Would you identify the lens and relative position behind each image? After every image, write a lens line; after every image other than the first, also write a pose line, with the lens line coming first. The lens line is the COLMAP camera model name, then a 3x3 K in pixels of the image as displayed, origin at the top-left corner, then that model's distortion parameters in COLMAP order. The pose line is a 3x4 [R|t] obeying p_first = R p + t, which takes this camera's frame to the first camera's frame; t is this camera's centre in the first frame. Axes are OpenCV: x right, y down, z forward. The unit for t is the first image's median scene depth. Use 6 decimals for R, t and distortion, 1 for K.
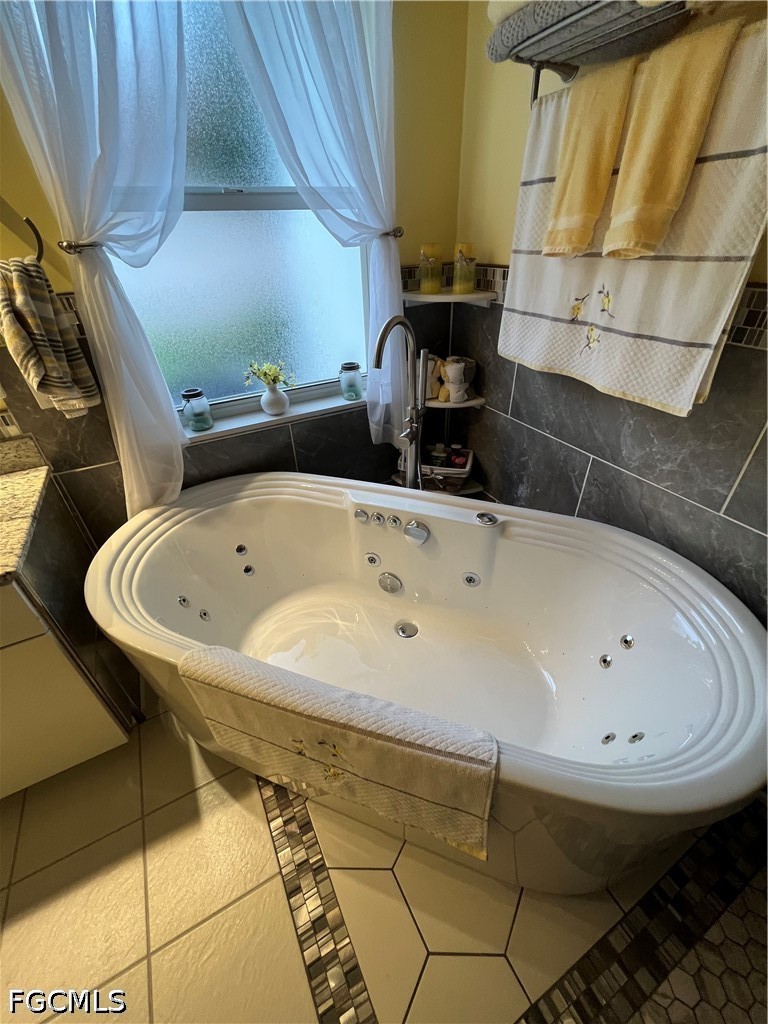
lens RADIAL K [[412.7, 0, 383.7], [0, 412.7, 512.1], [0, 0, 1]] dist [-0.002929, 0.000289]
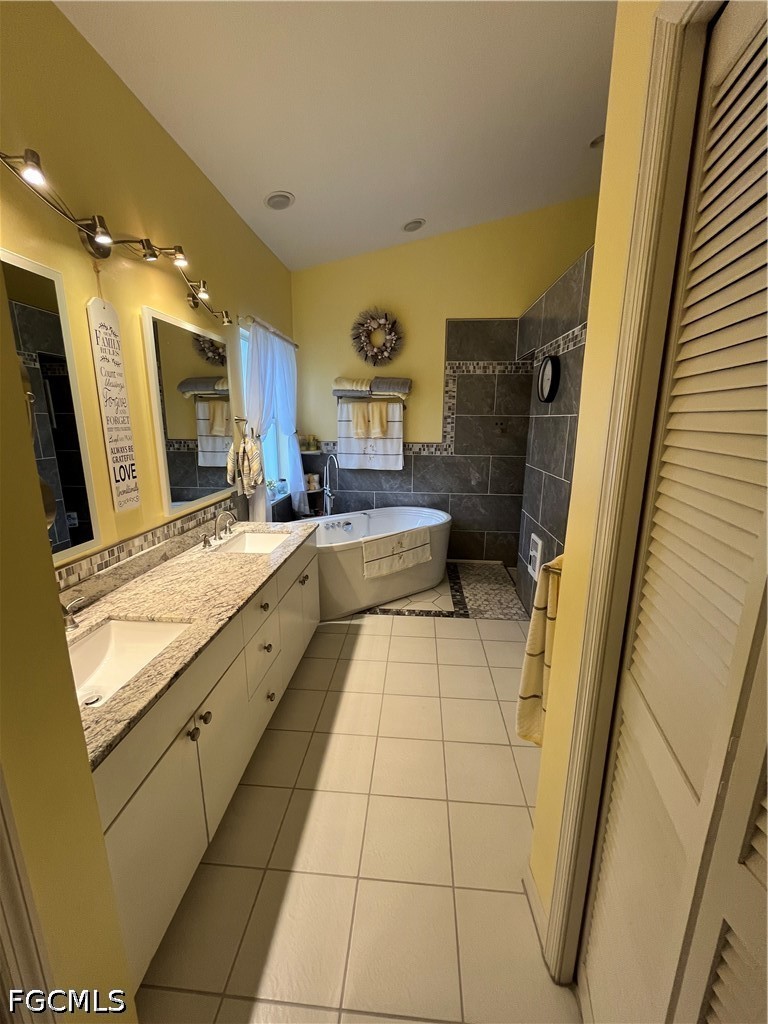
lens RADIAL K [[412.7, 0, 386.8], [0, 412.7, 512.2], [0, 0, 1]] dist [-0.002929, 0.000289]
pose [[0.541770, -0.150984, 0.826855, -2.177788], [0.451180, 0.882236, -0.134525, 0.490786], [-0.709170, 0.445942, 0.546090, -0.771914]]
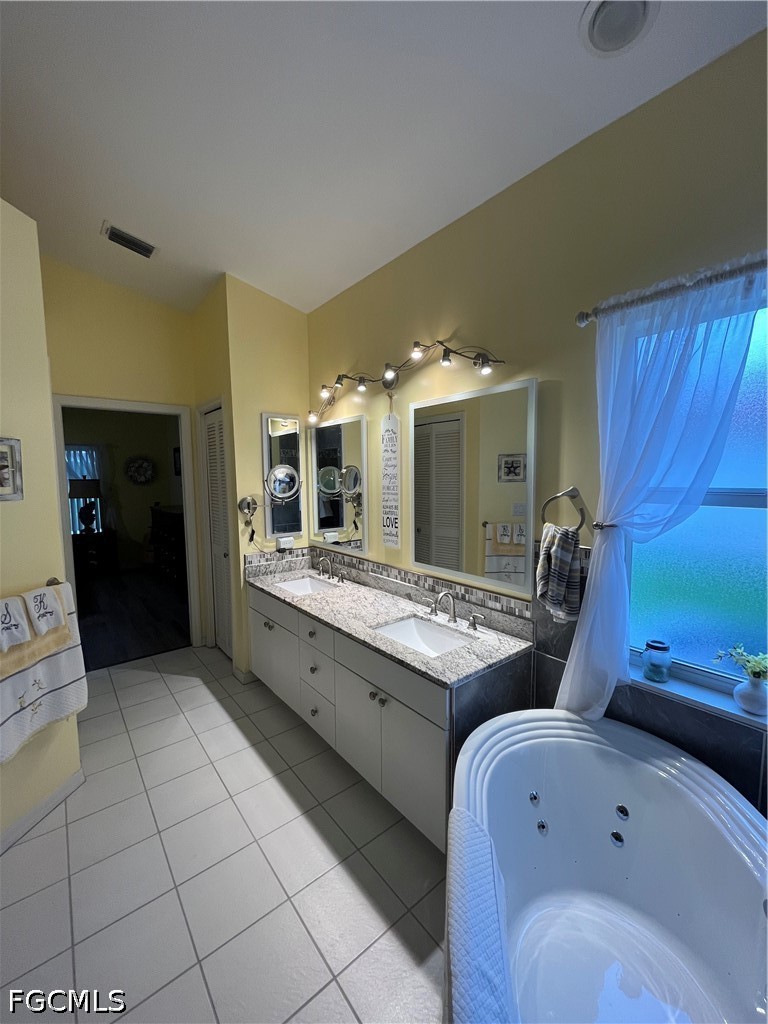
lens RADIAL K [[412.7, 0, 388.1], [0, 412.7, 511.1], [0, 0, 1]] dist [-0.002929, 0.000289]
pose [[0.192833, 0.115627, -0.974395, 0.436313], [-0.547001, 0.837084, -0.008919, -0.207689], [0.814620, 0.534715, 0.224666, 0.015251]]
